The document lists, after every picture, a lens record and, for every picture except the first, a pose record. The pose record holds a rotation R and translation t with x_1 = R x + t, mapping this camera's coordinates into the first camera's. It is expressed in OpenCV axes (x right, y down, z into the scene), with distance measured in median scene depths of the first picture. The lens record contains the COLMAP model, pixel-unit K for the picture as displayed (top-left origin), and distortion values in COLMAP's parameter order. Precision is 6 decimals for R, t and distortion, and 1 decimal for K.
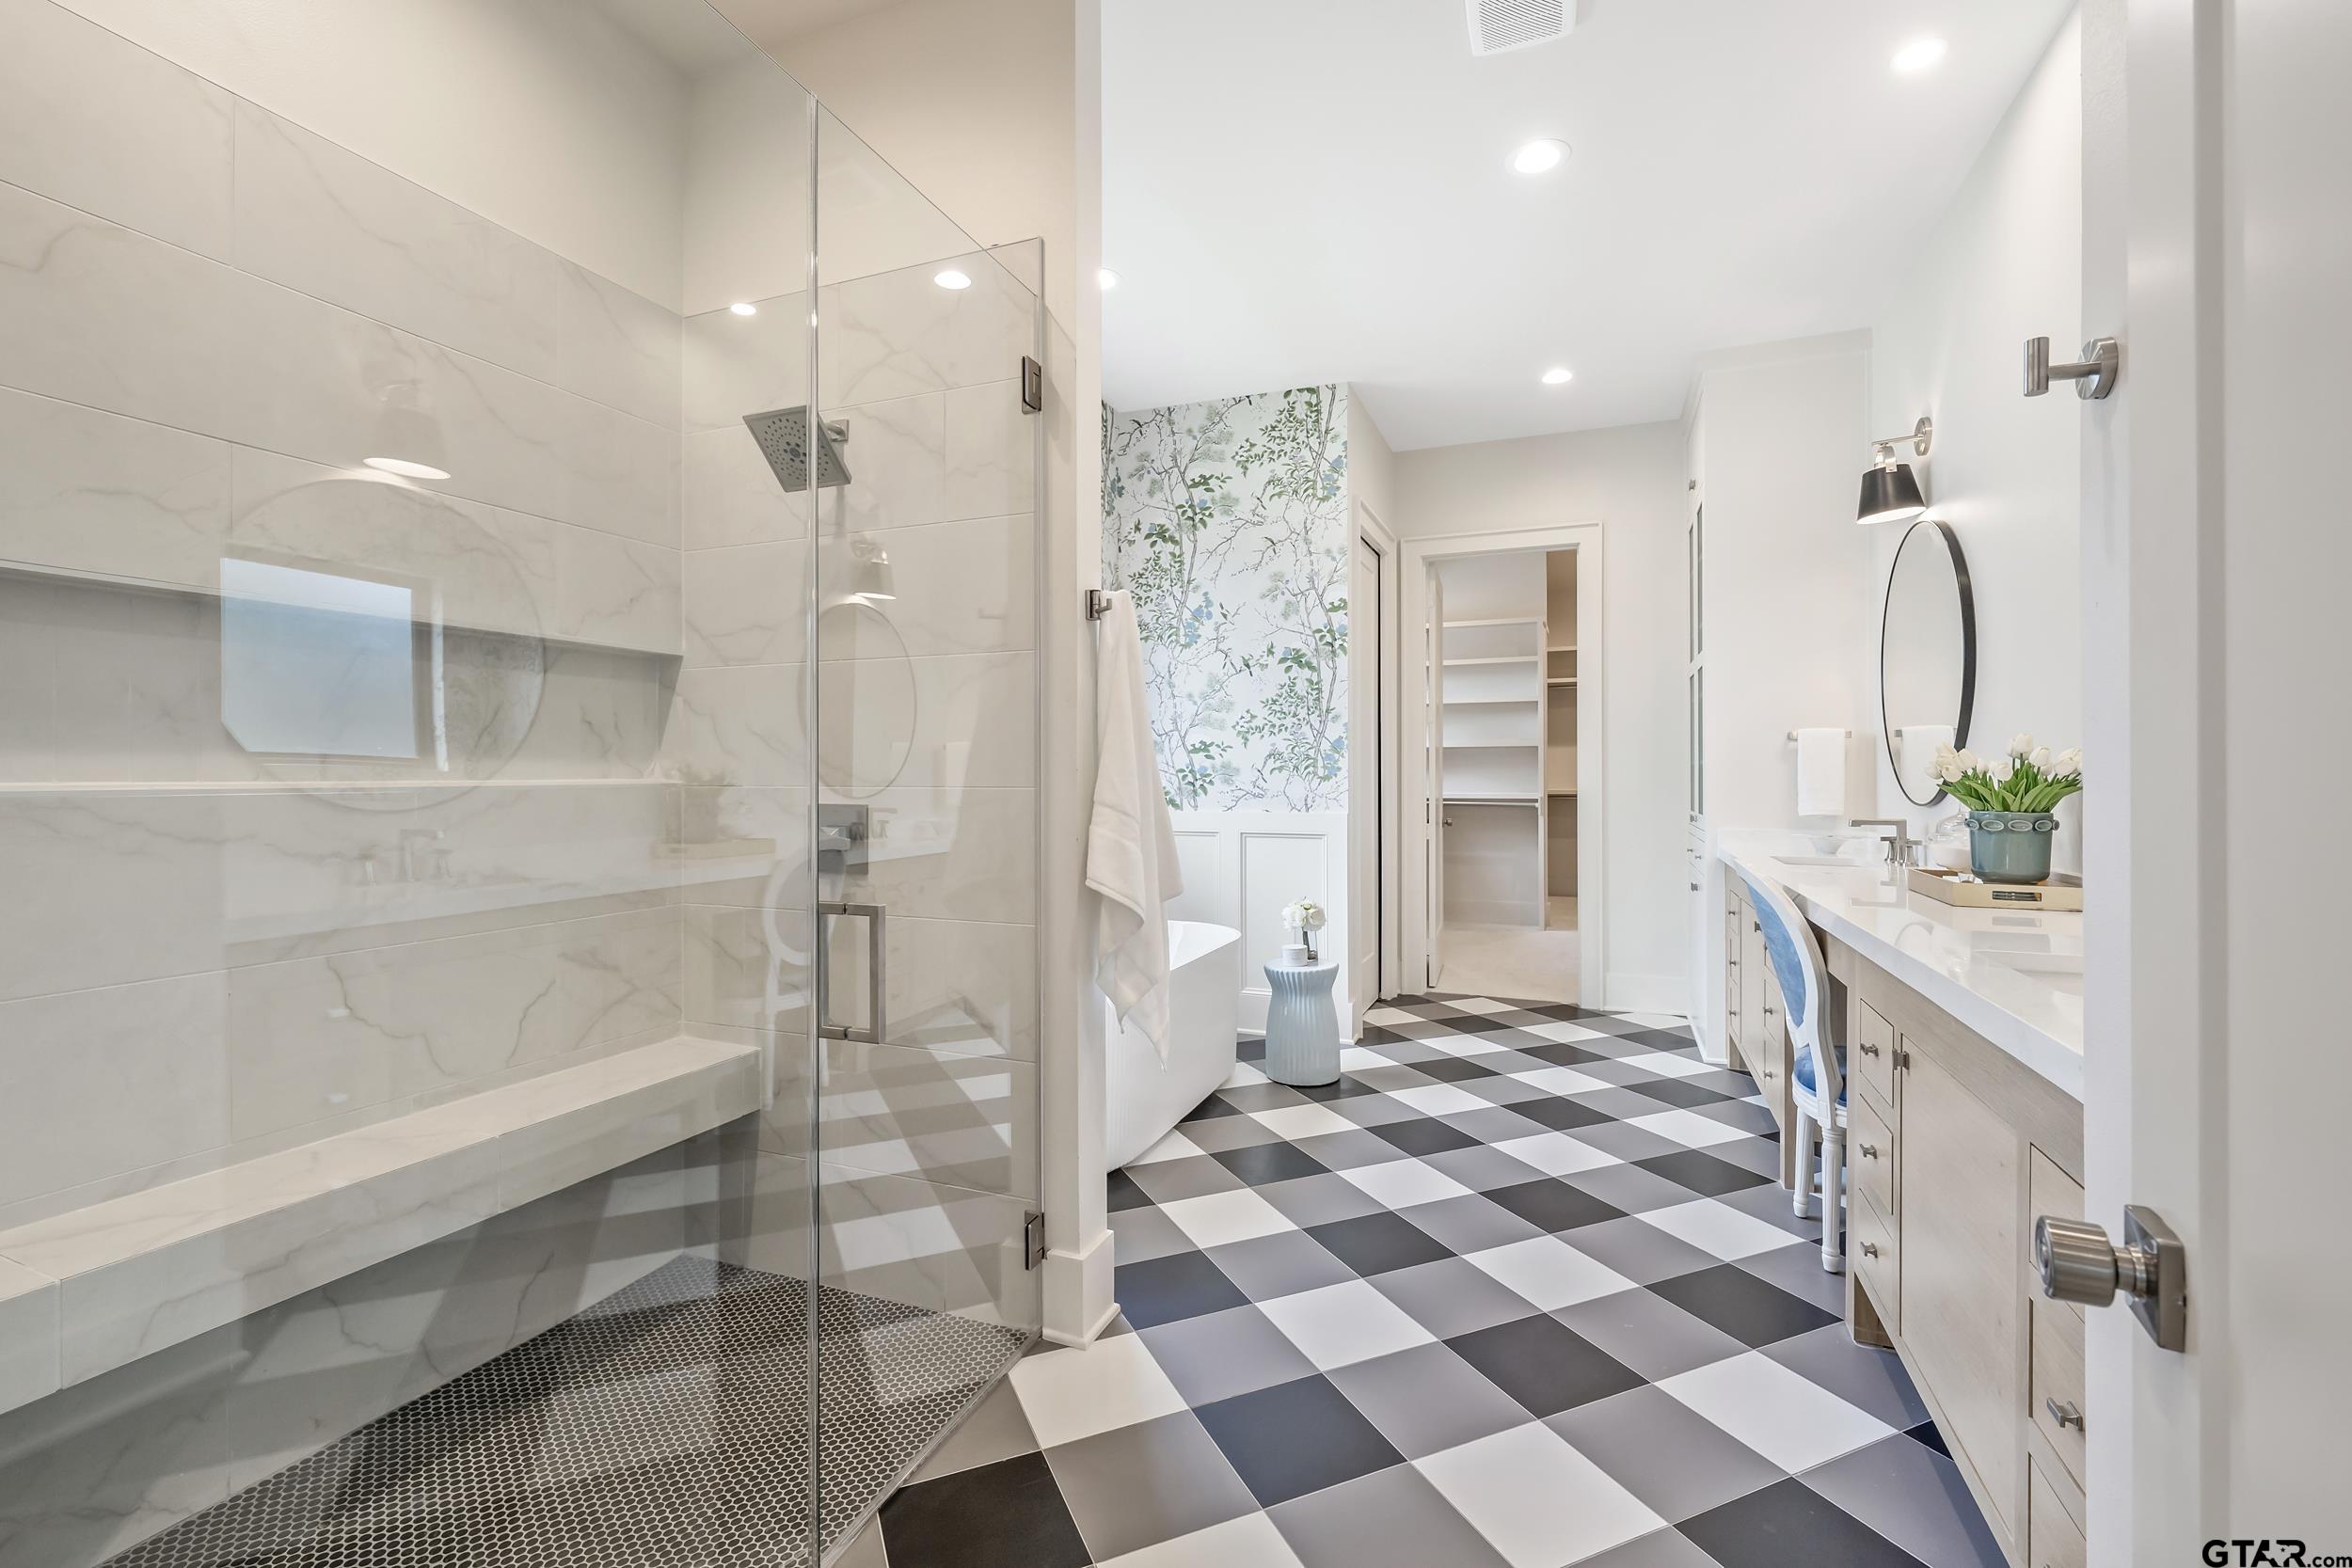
lens RADIAL K [[1124.2, 0, 1176.0], [0, 1124.2, 784.0], [0, 0, 1]] dist [-0.027169, 0.000088]
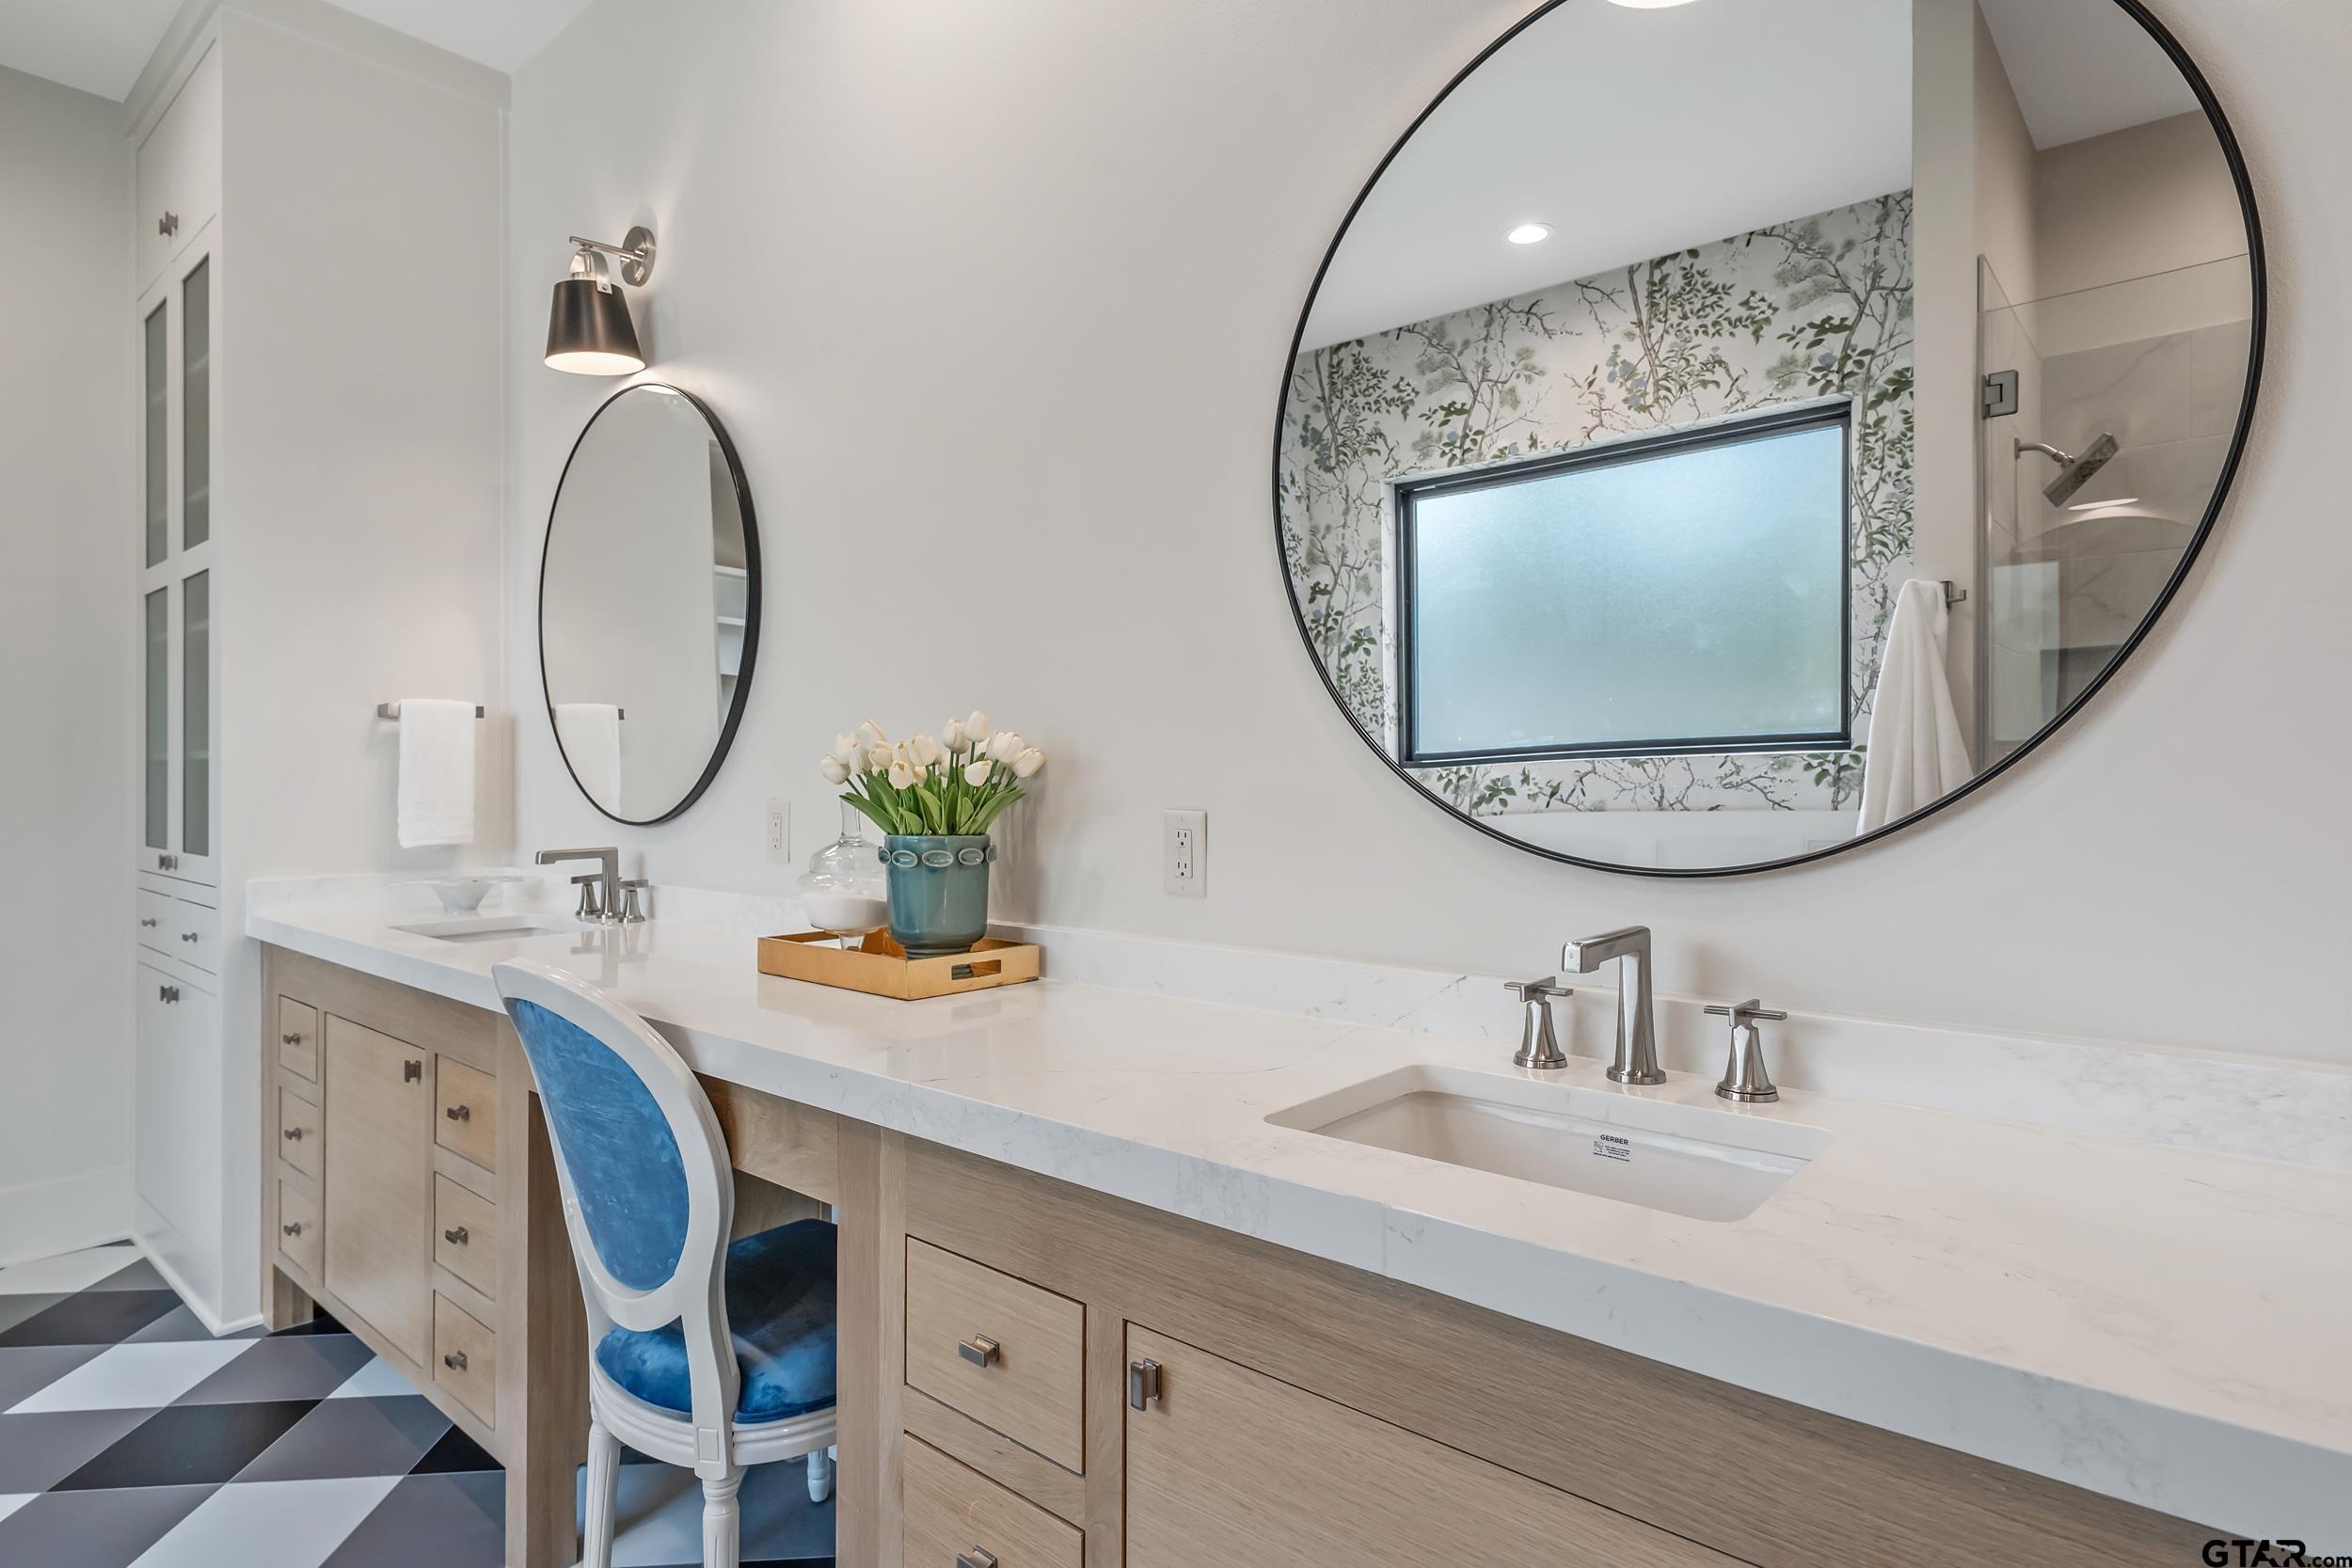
lens RADIAL K [[1230.3, 0, 1176.0], [0, 1230.3, 784.0], [0, 0, 1]] dist [0.001102, -0.001147]
pose [[0.318360, 0.001827, 0.947968, 0.091336], [0.003933, 0.999987, -0.003248, -0.001163], [-0.947962, 0.004763, 0.318349, 0.471221]]
